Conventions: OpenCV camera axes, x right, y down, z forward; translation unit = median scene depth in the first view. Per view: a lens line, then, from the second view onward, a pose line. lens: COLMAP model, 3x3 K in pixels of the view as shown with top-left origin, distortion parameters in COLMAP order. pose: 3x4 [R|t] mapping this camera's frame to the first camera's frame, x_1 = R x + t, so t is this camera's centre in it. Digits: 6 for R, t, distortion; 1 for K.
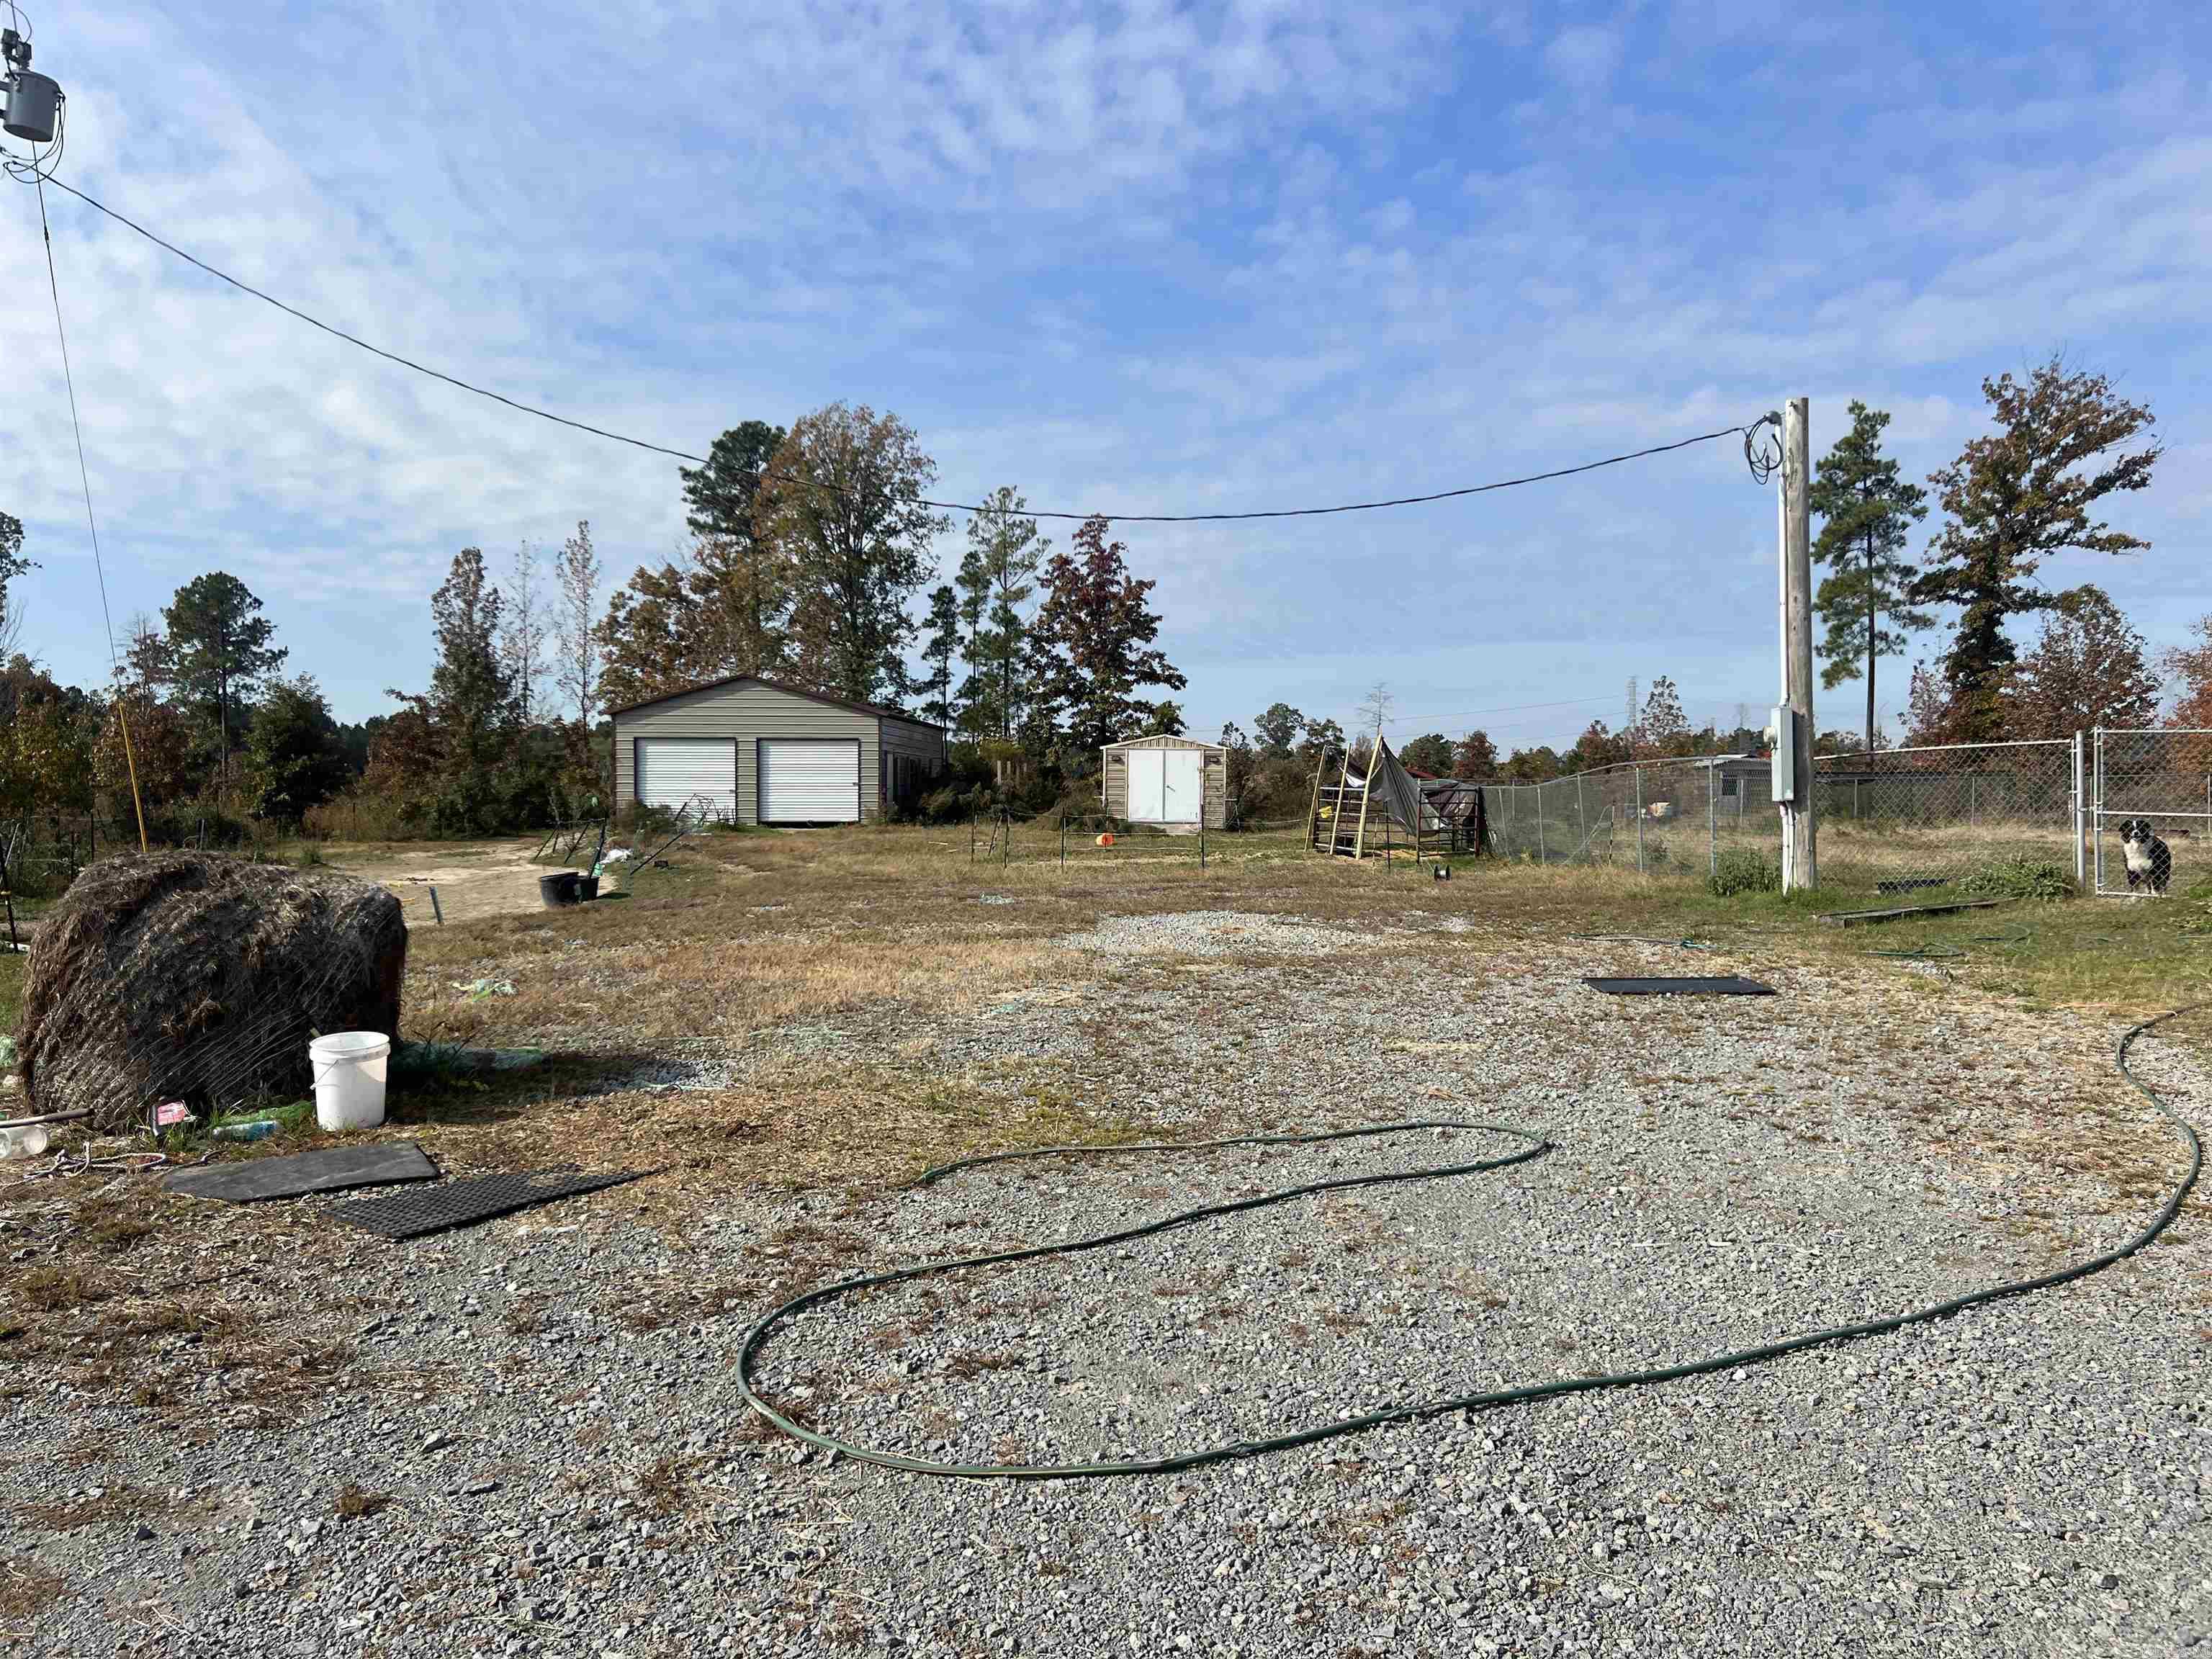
lens RADIAL K [[1675.5, 0, 1103.1], [0, 1675.5, 818.8], [0, 0, 1]] dist [0.079605, -0.079113]
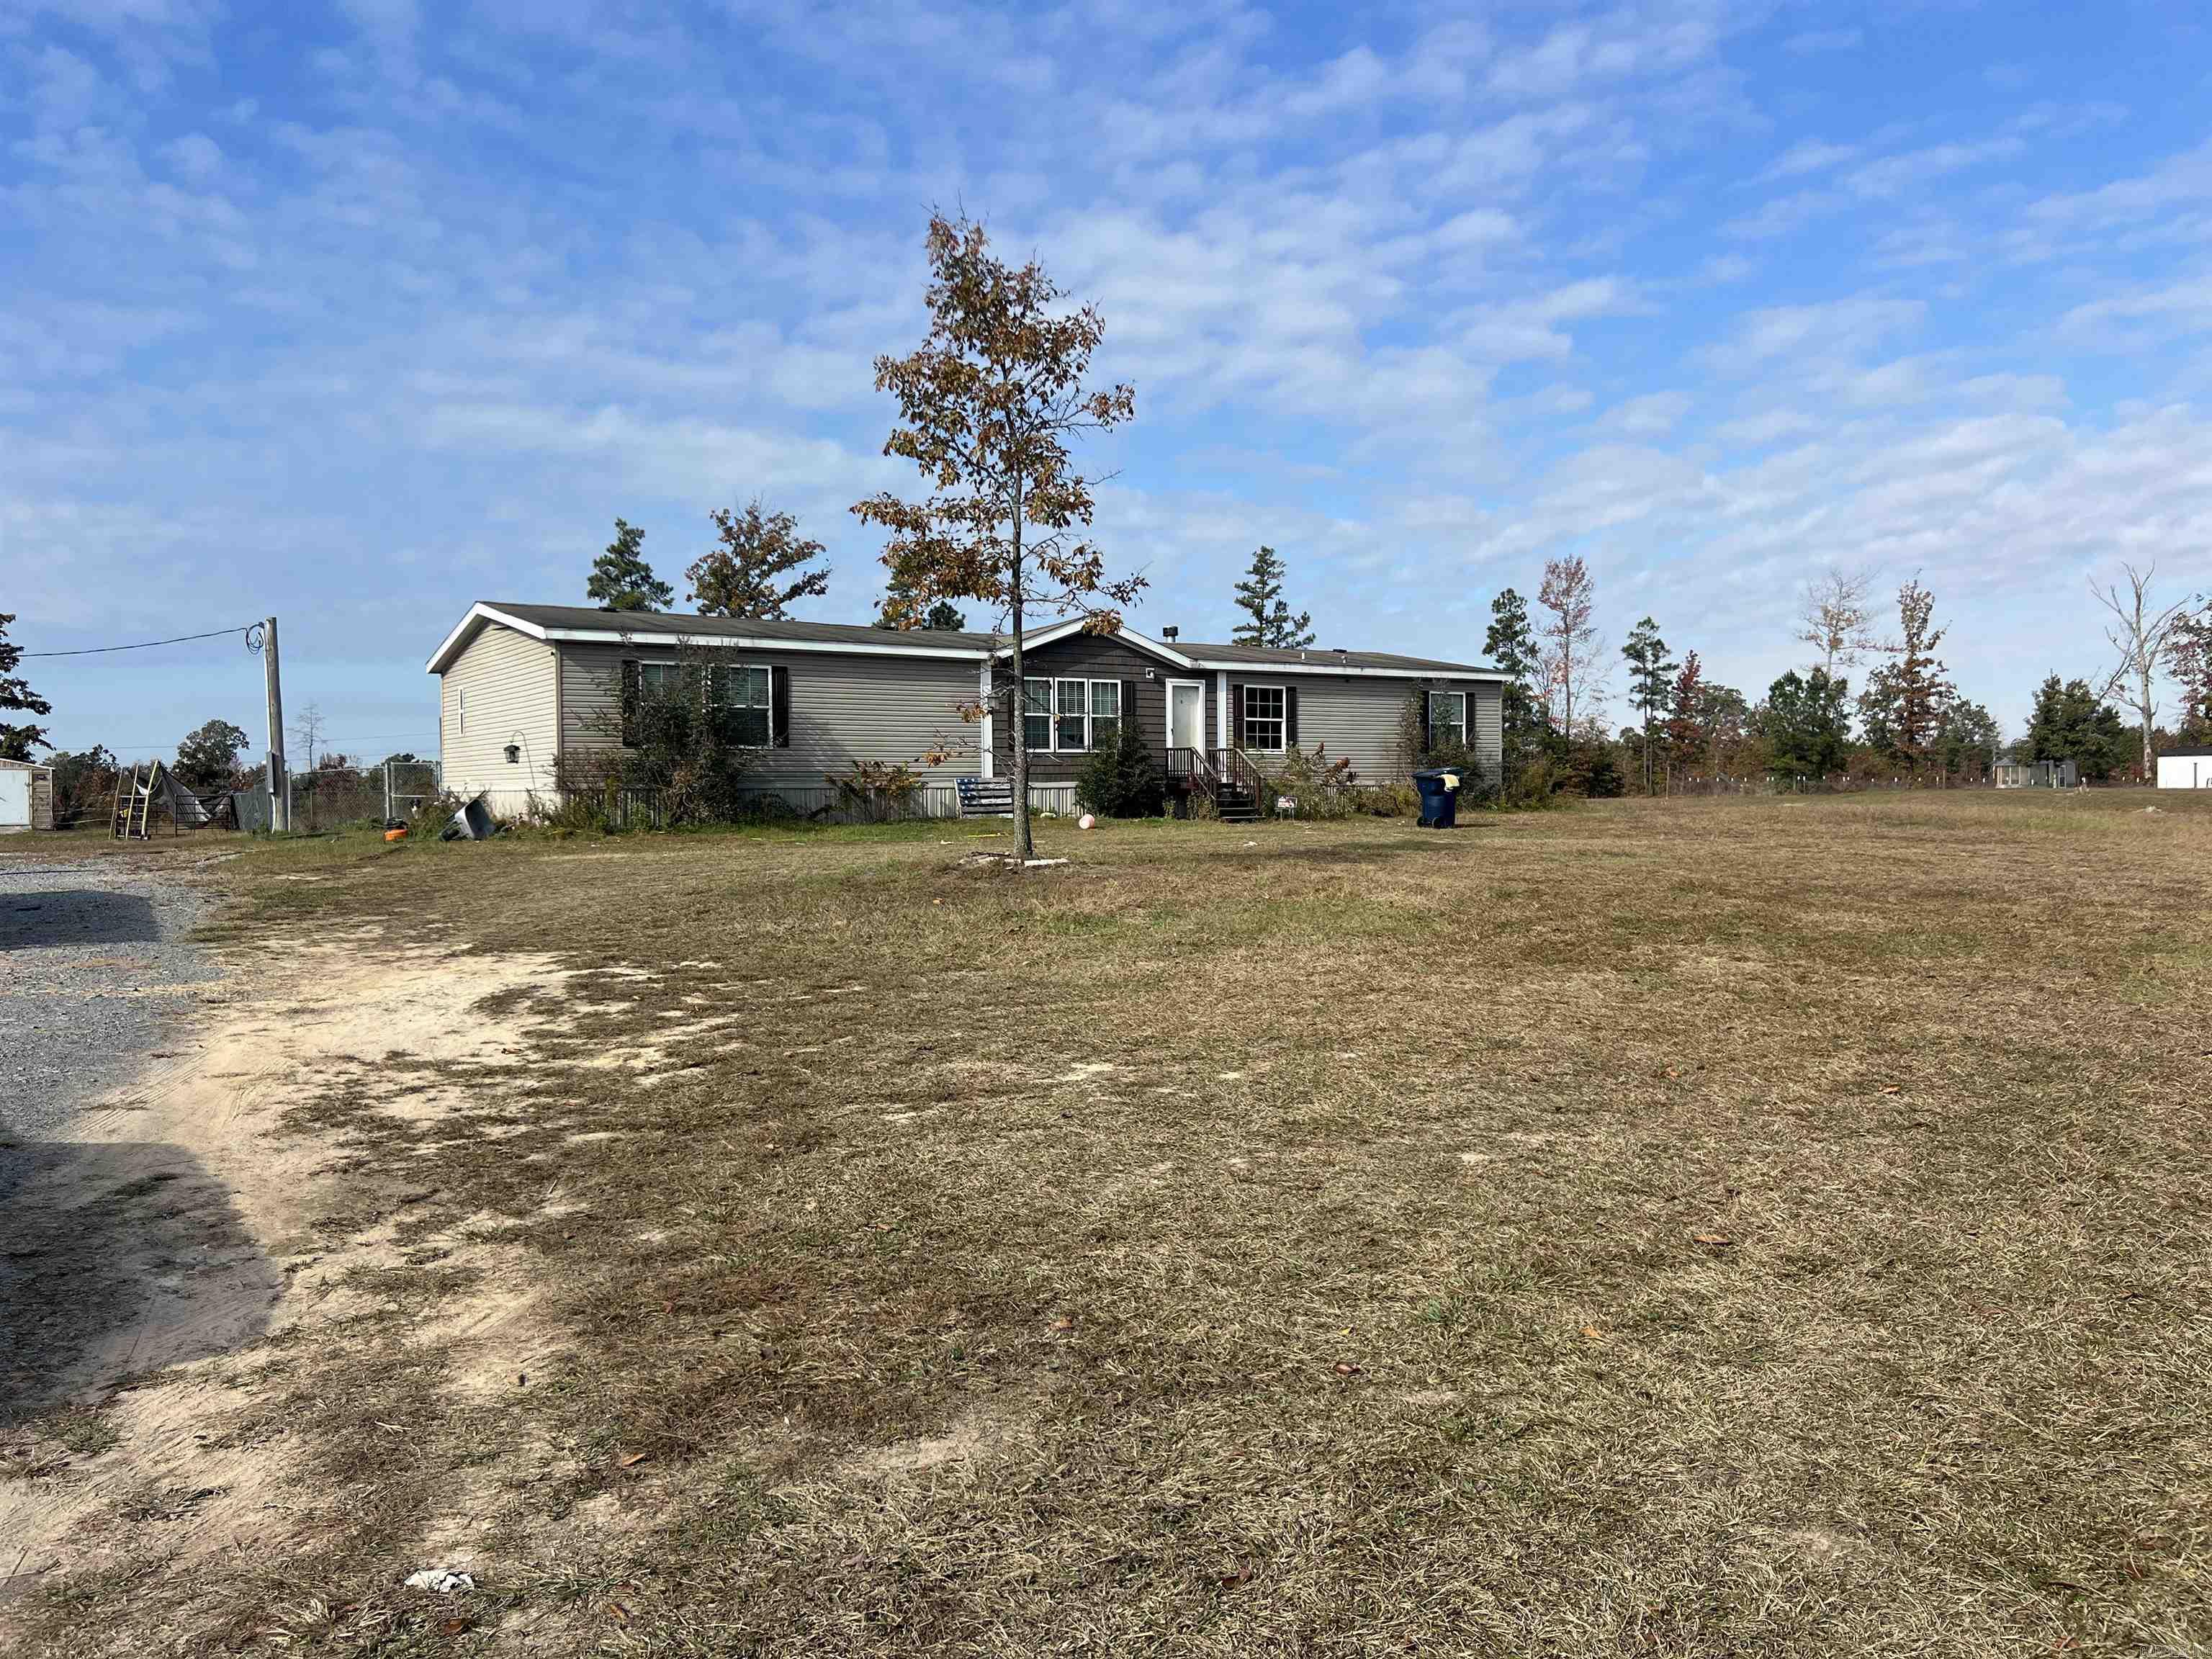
lens RADIAL K [[1675.5, 0, 1103.1], [0, 1675.5, 818.8], [0, 0, 1]] dist [0.079605, -0.079113]
pose [[0.840196, -0.014350, 0.542092, 0.023845], [0.021093, 0.999758, -0.006227, 0.014596], [-0.541872, 0.016666, 0.840296, -0.356068]]
